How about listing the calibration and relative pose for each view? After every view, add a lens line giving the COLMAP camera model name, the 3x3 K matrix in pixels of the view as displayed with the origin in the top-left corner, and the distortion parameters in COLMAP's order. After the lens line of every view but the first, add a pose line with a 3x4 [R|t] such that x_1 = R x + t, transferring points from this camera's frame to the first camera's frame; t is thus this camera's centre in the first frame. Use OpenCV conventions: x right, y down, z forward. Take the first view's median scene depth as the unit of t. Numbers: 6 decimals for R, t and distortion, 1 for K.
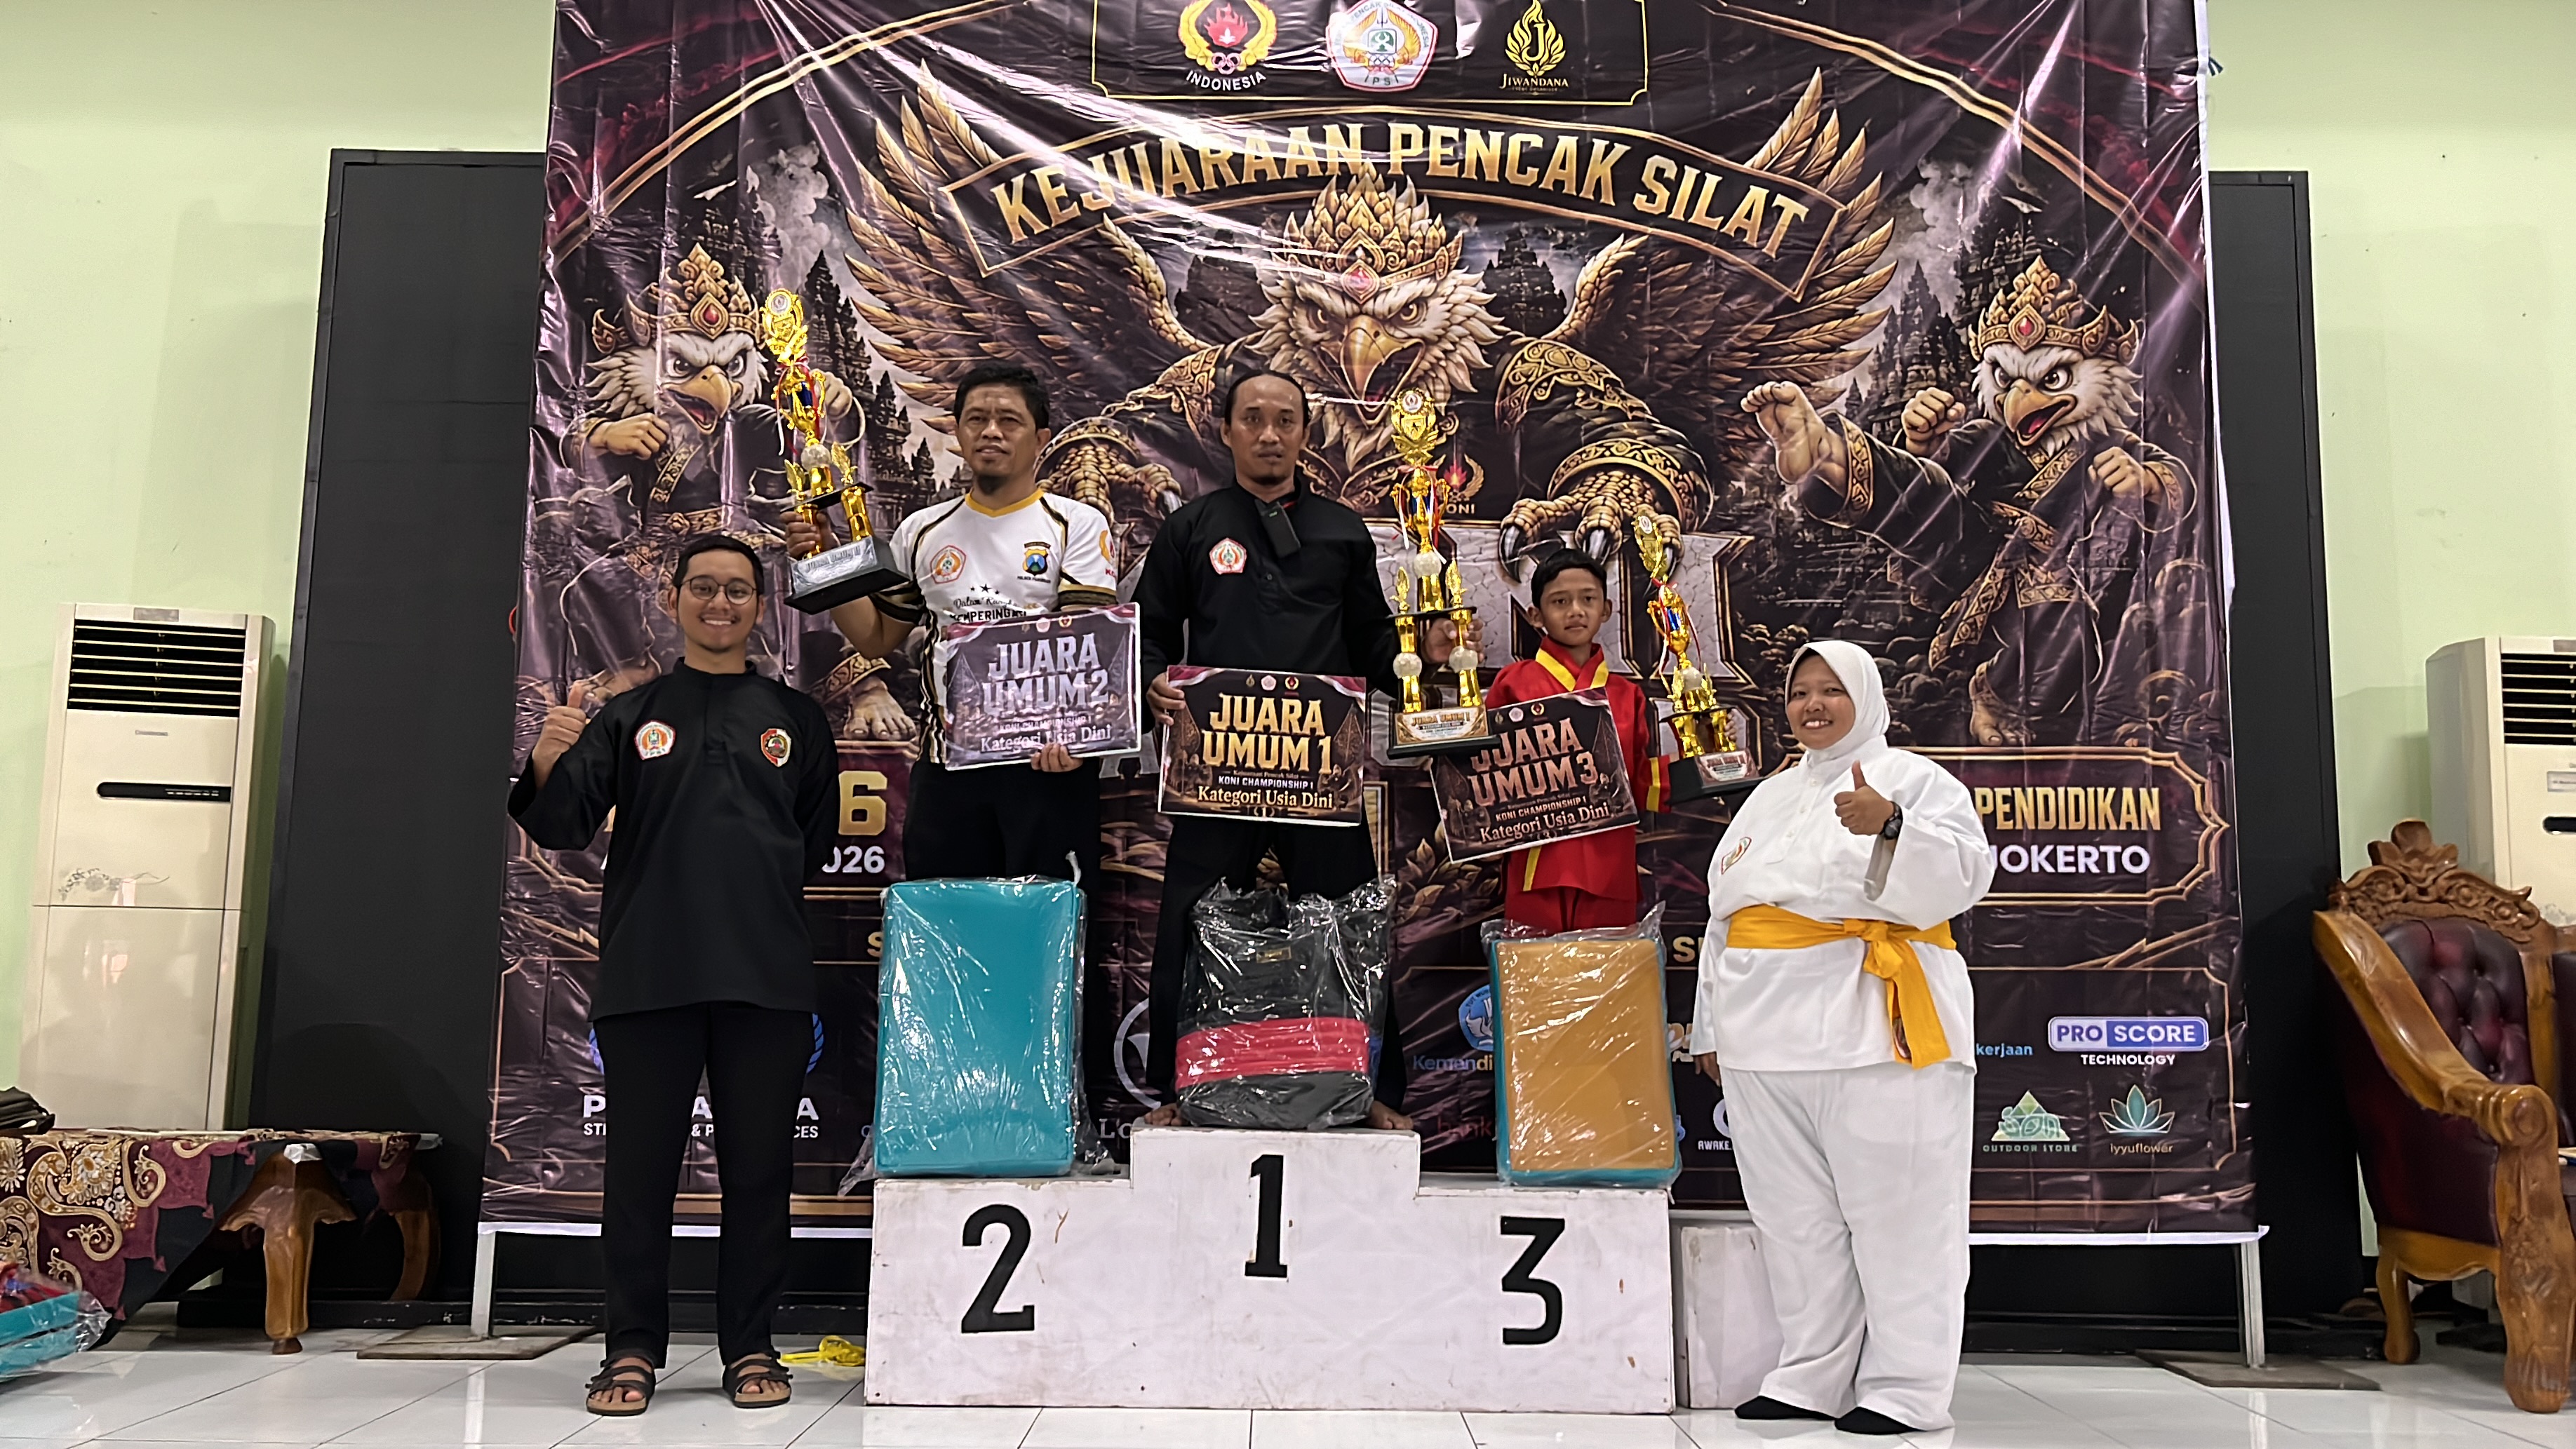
lens RADIAL K [[2176.6, 0, 1298.7], [0, 2176.6, 727.5], [0, 0, 1]] dist [0.083152, -0.212436]
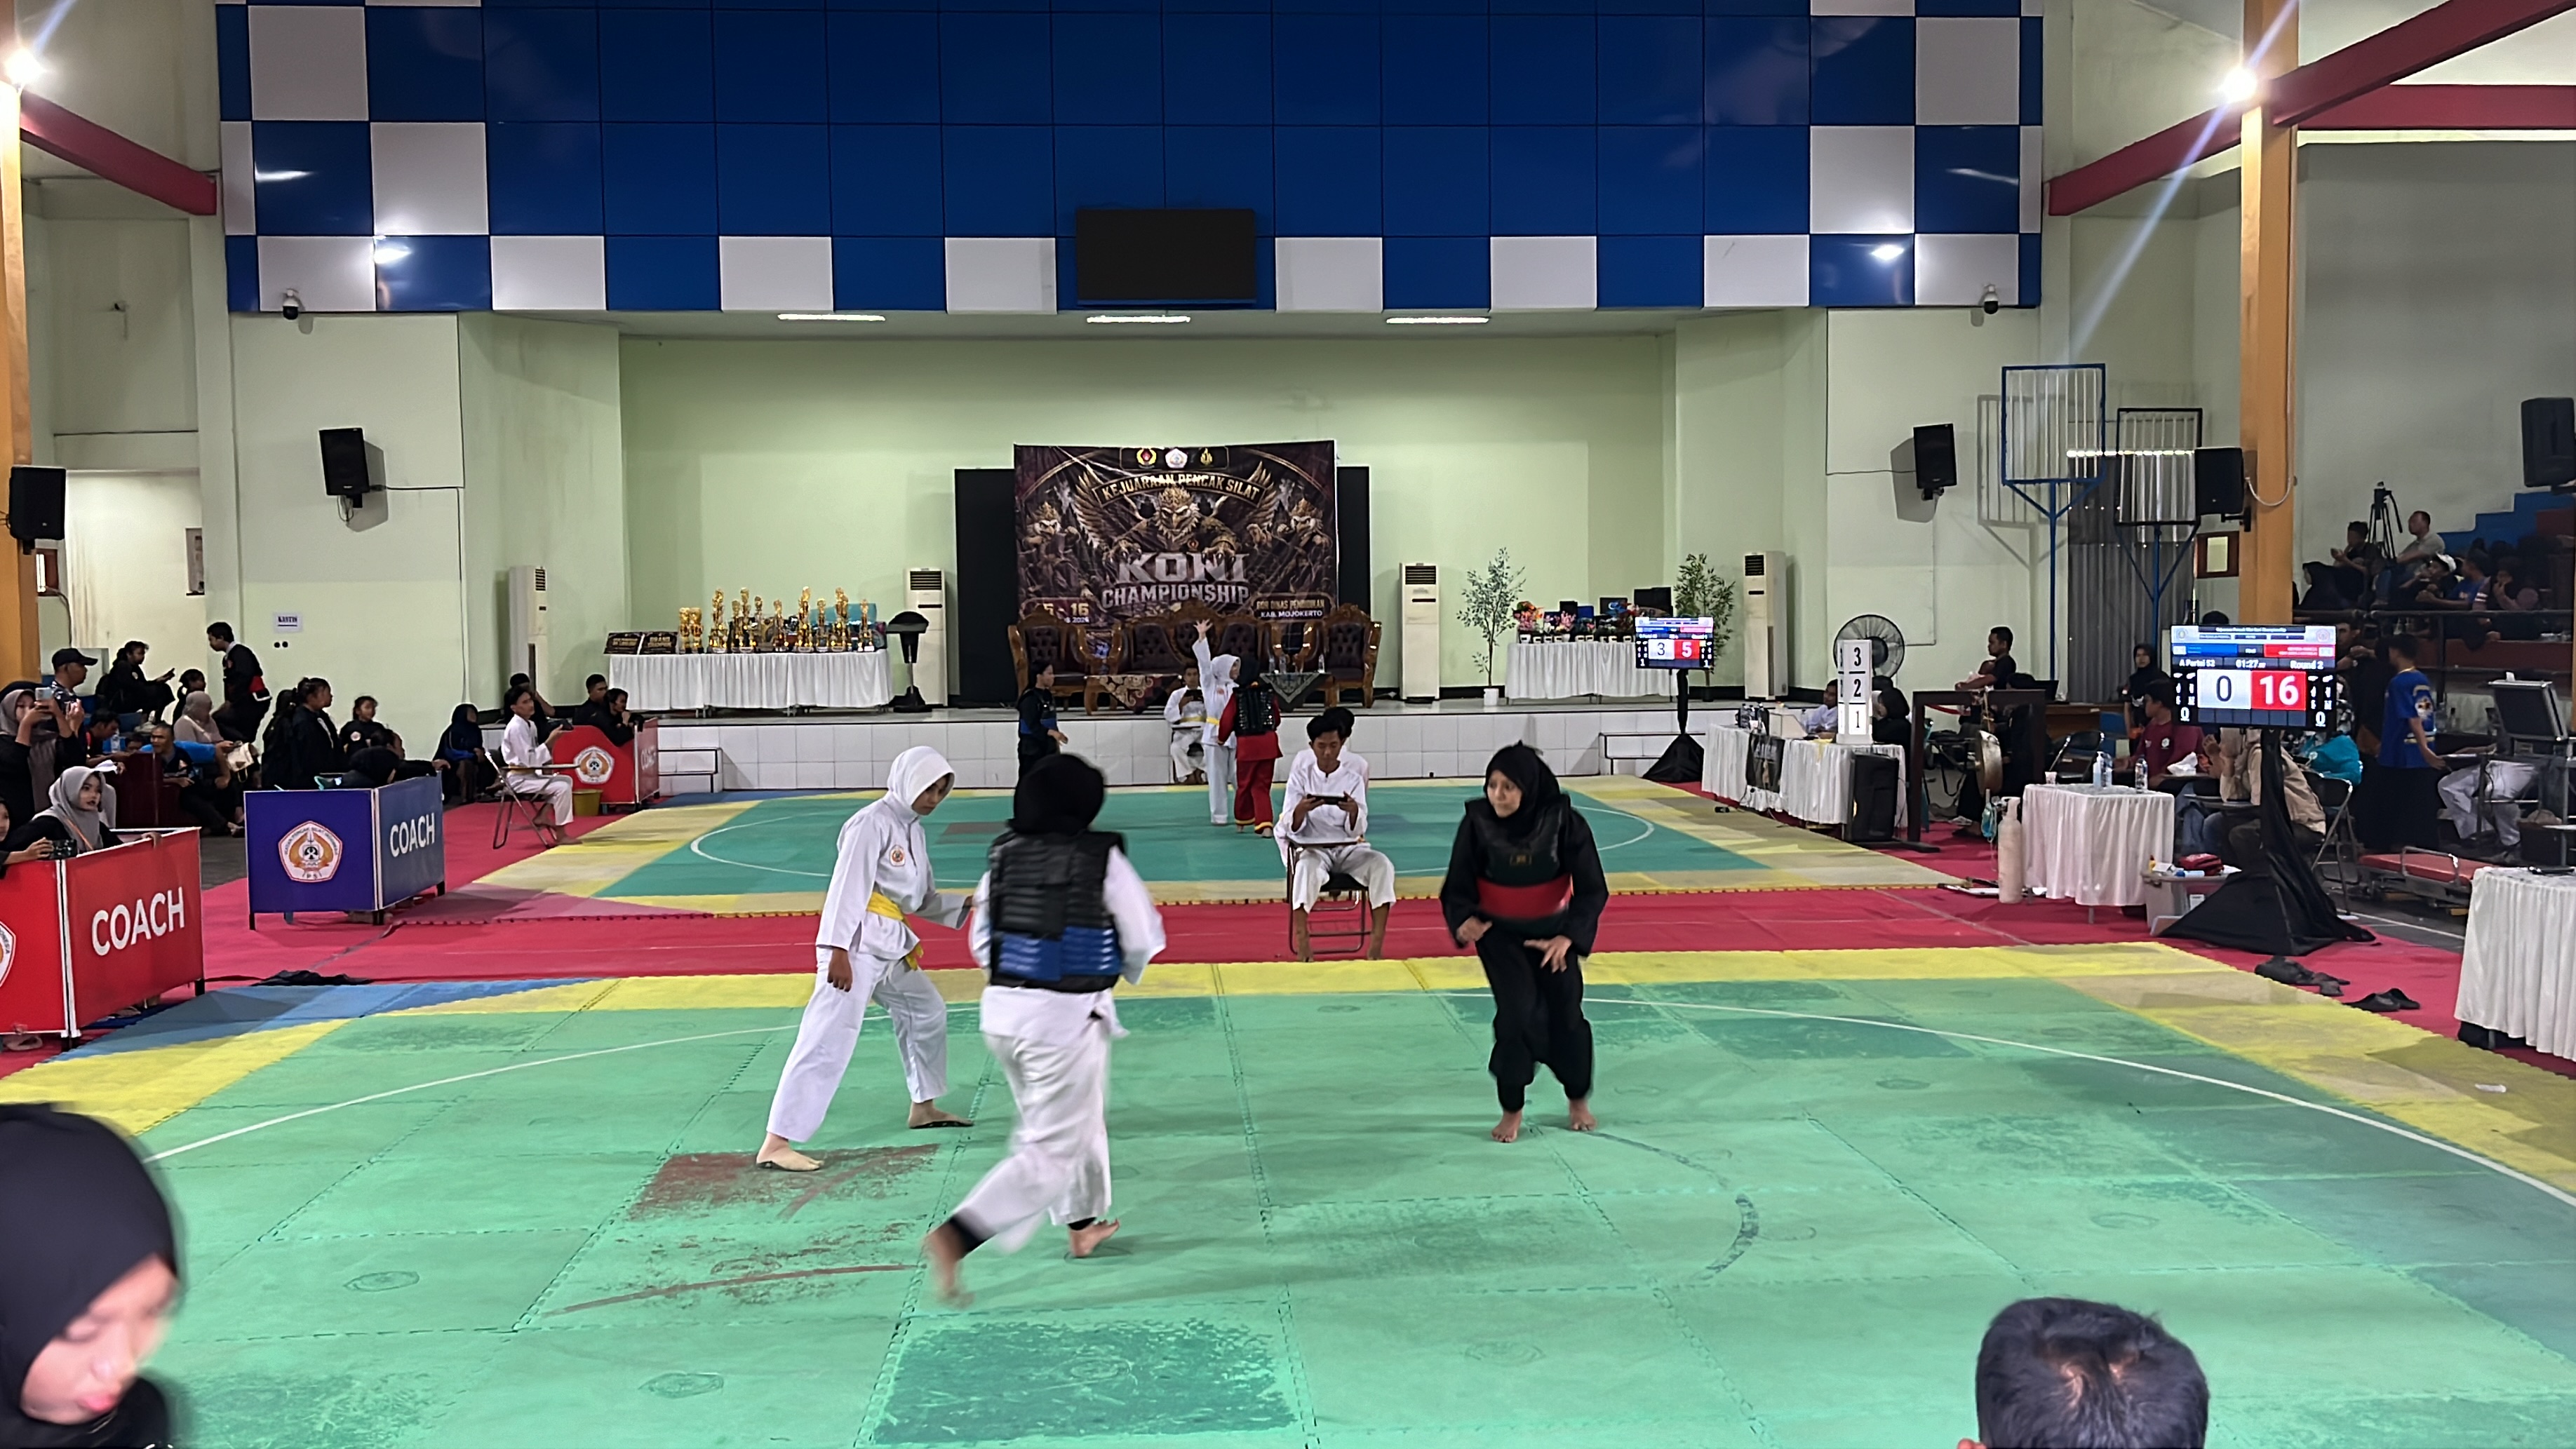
lens RADIAL K [[2469.4, 0, 1288.0], [0, 2469.4, 724.5], [0, 0, 1]] dist [0.194679, 0.000510]
pose [[0.996799, -0.031839, 0.073334, -0.150281], [0.018259, 0.983698, 0.178900, -0.744988], [-0.077834, -0.176988, 0.981130, -4.922647]]
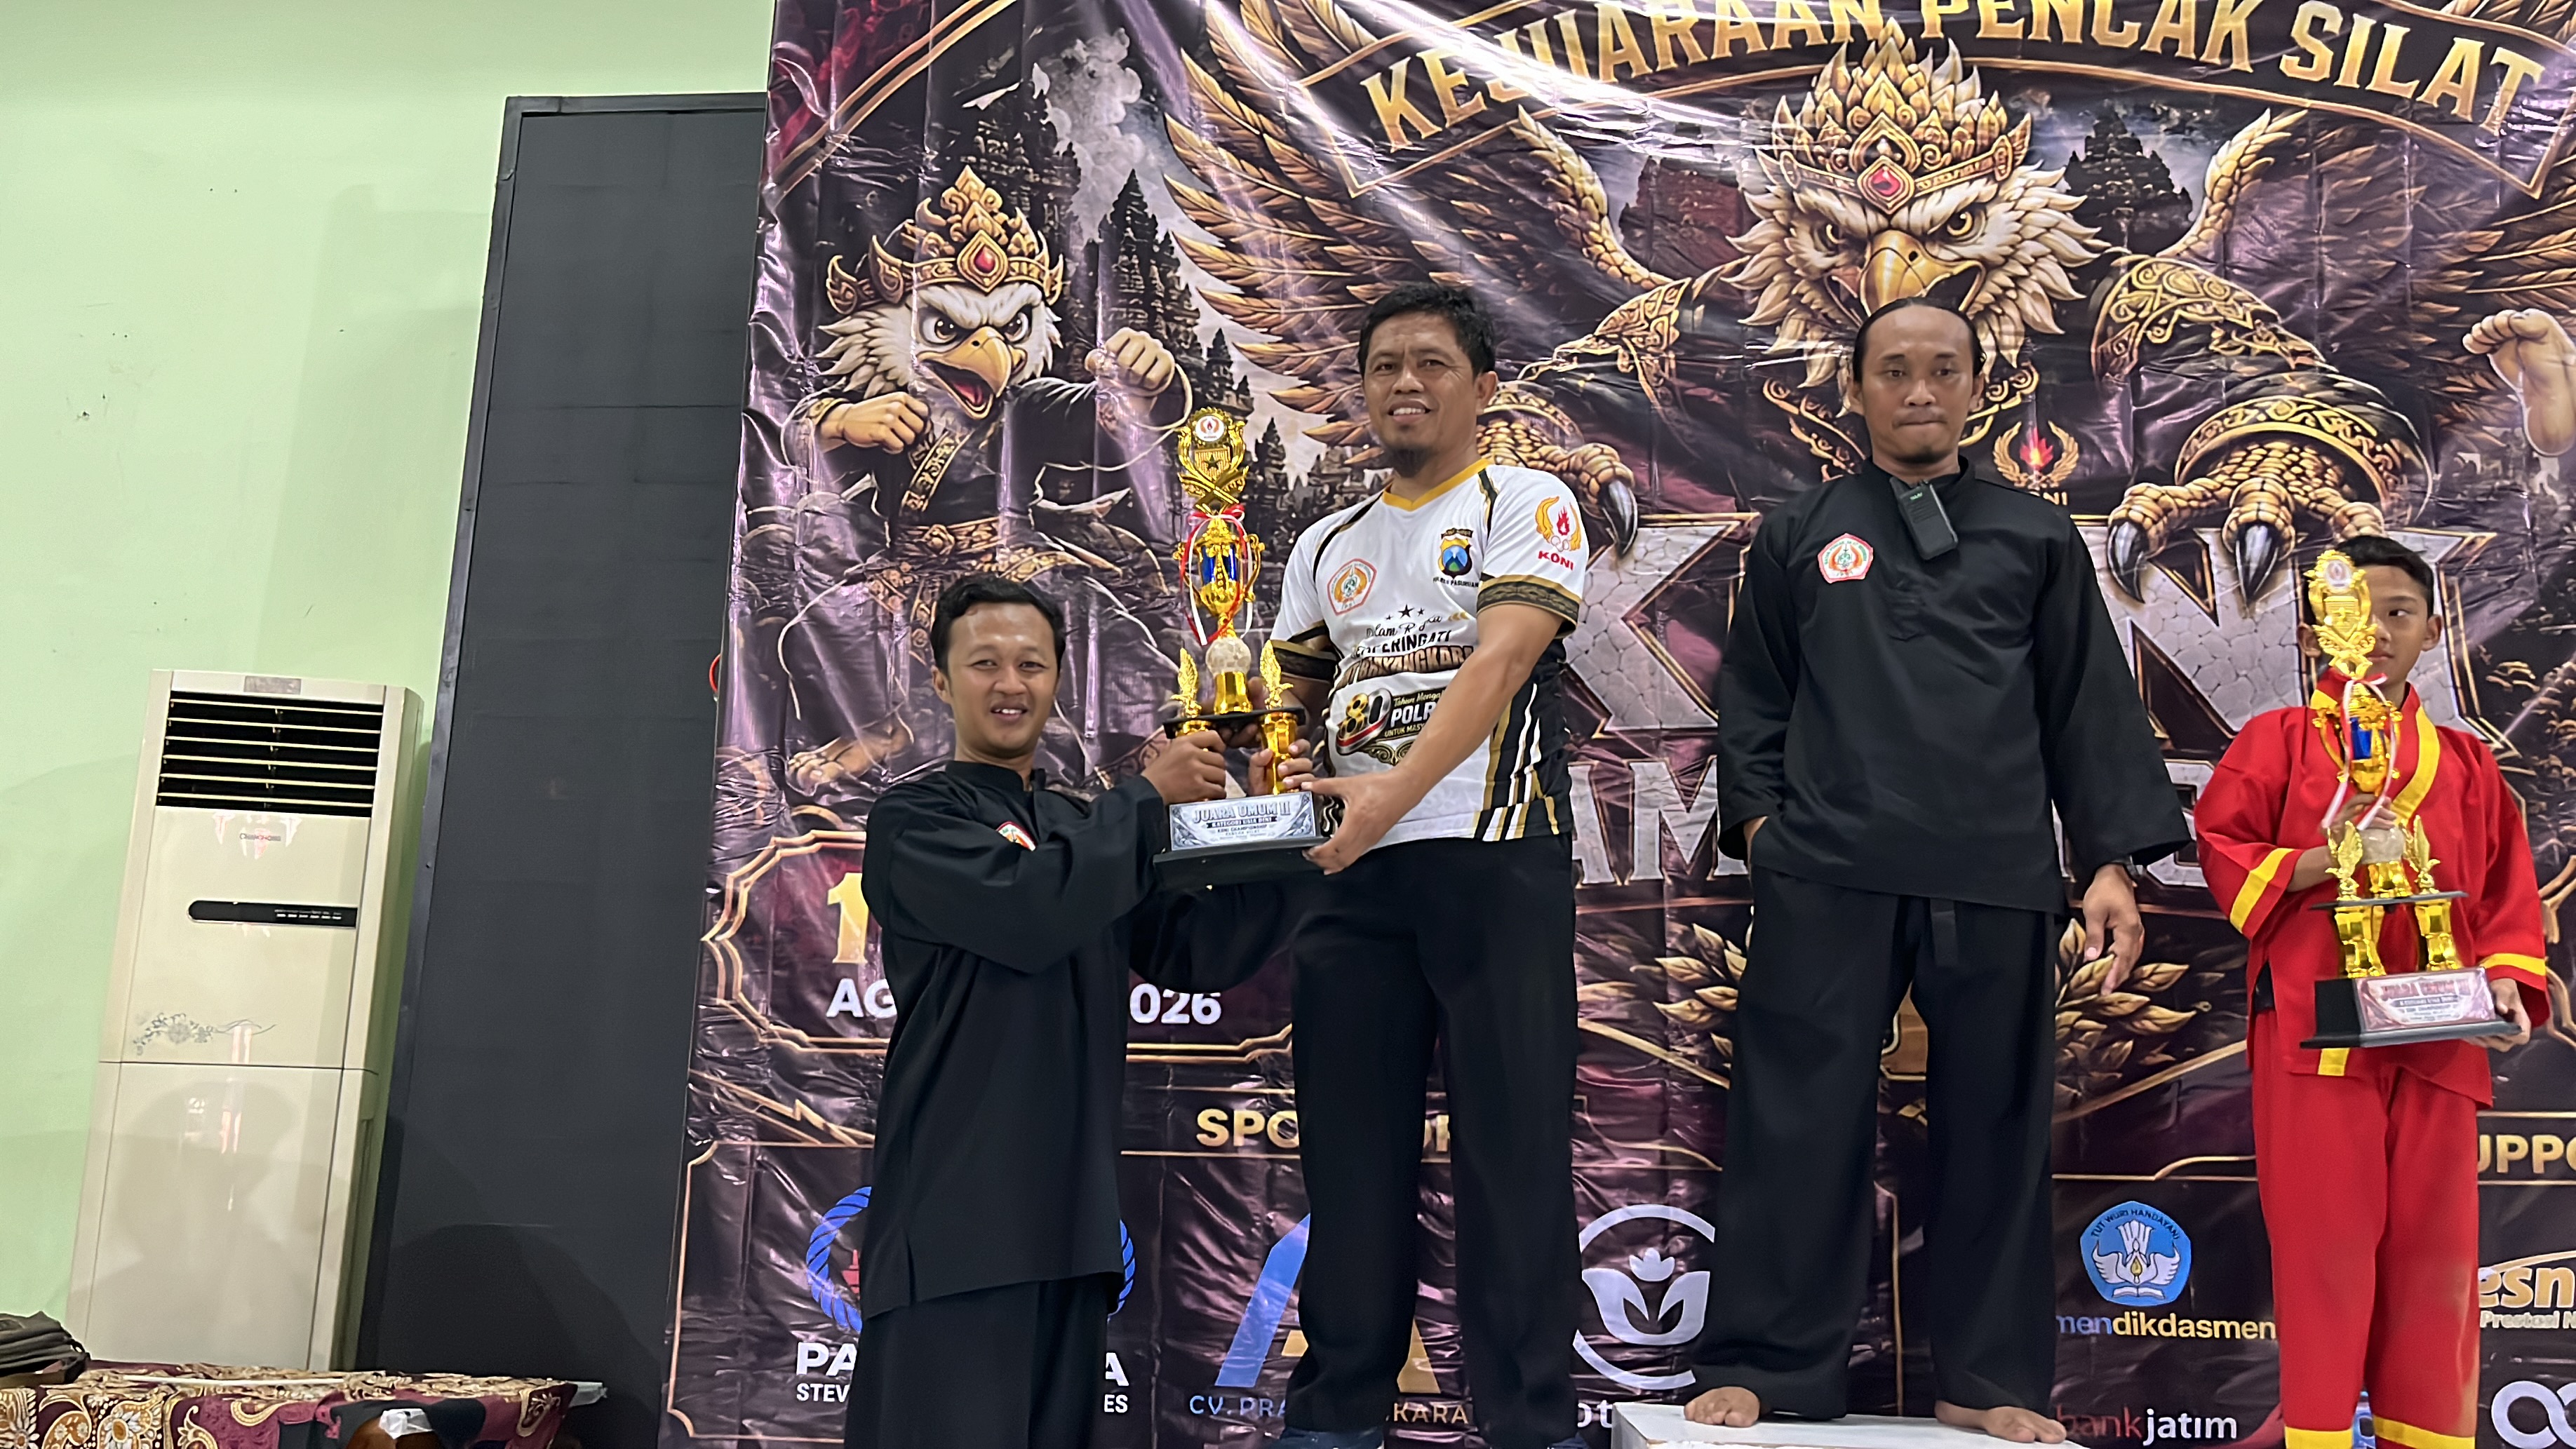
lens RADIAL K [[2147.9, 0, 1304.3], [0, 2147.9, 723.7], [0, 0, 1]] dist [0.056057, -0.055830]
pose [[0.996065, -0.006190, -0.088410, -0.098293], [-0.000040, 0.997526, -0.070299, 0.018261], [0.088626, 0.070026, 0.993600, 0.301238]]
